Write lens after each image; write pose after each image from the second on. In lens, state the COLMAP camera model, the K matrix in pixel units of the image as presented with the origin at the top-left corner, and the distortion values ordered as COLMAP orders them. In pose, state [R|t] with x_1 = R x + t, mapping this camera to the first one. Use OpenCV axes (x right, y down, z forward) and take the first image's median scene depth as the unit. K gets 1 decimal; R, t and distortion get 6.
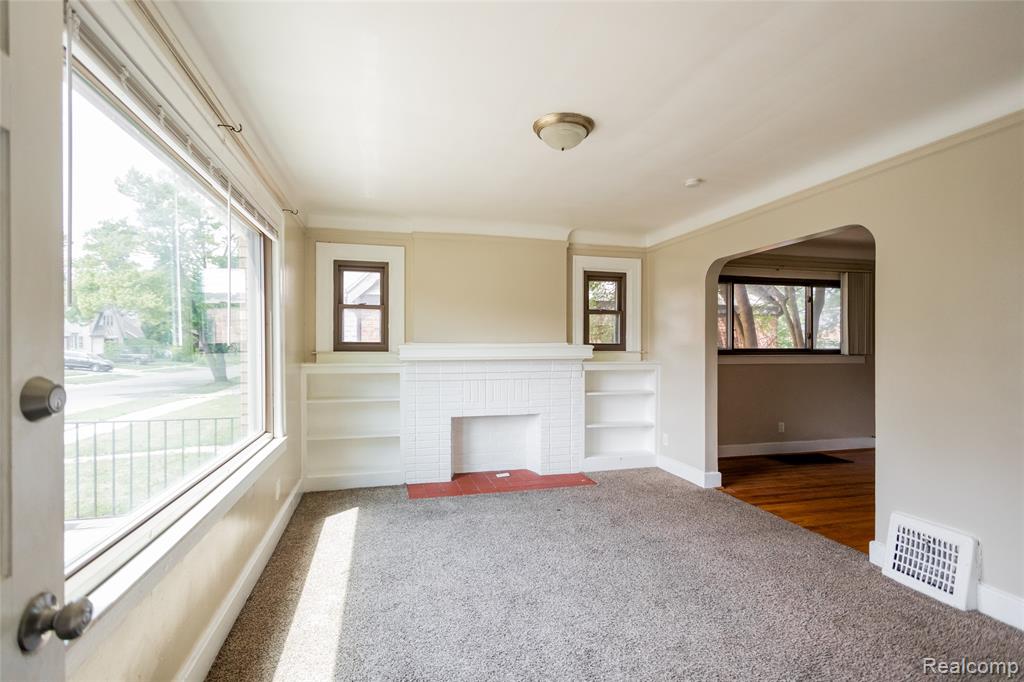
lens RADIAL K [[491.5, 0, 510.4], [0, 491.5, 344.0], [0, 0, 1]] dist [0.009687, -0.000367]
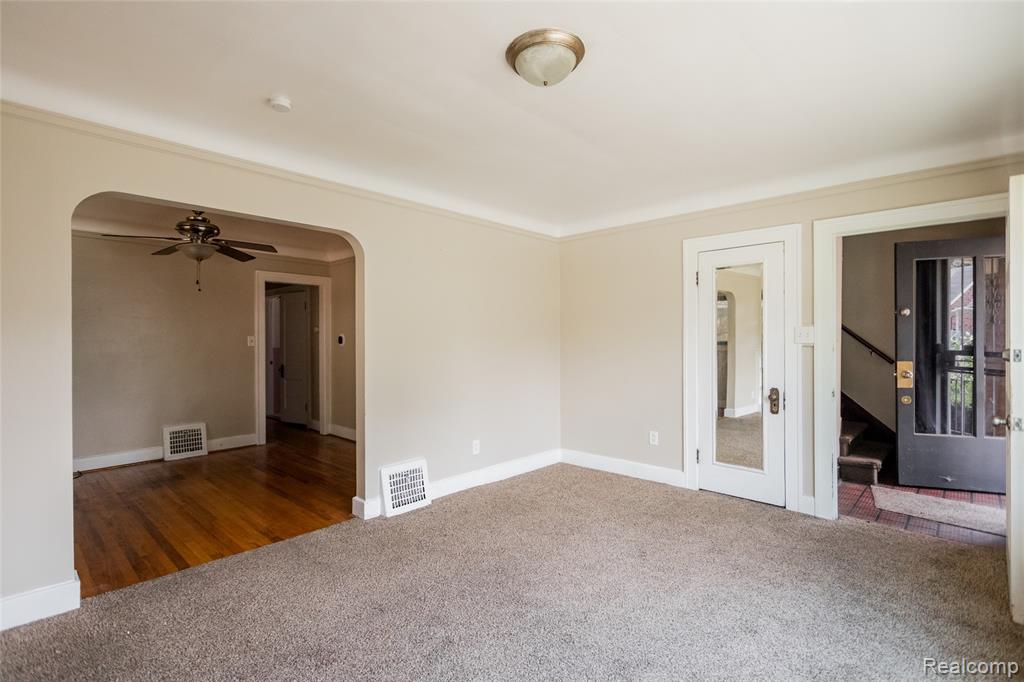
lens RADIAL K [[491.5, 0, 509.3], [0, 491.5, 341.6], [0, 0, 1]] dist [0.009687, -0.000367]
pose [[-0.525281, -0.006999, 0.850900, -0.372852], [0.003034, 0.999944, 0.010098, -0.003070], [-0.850924, 0.007886, -0.525230, 1.043487]]
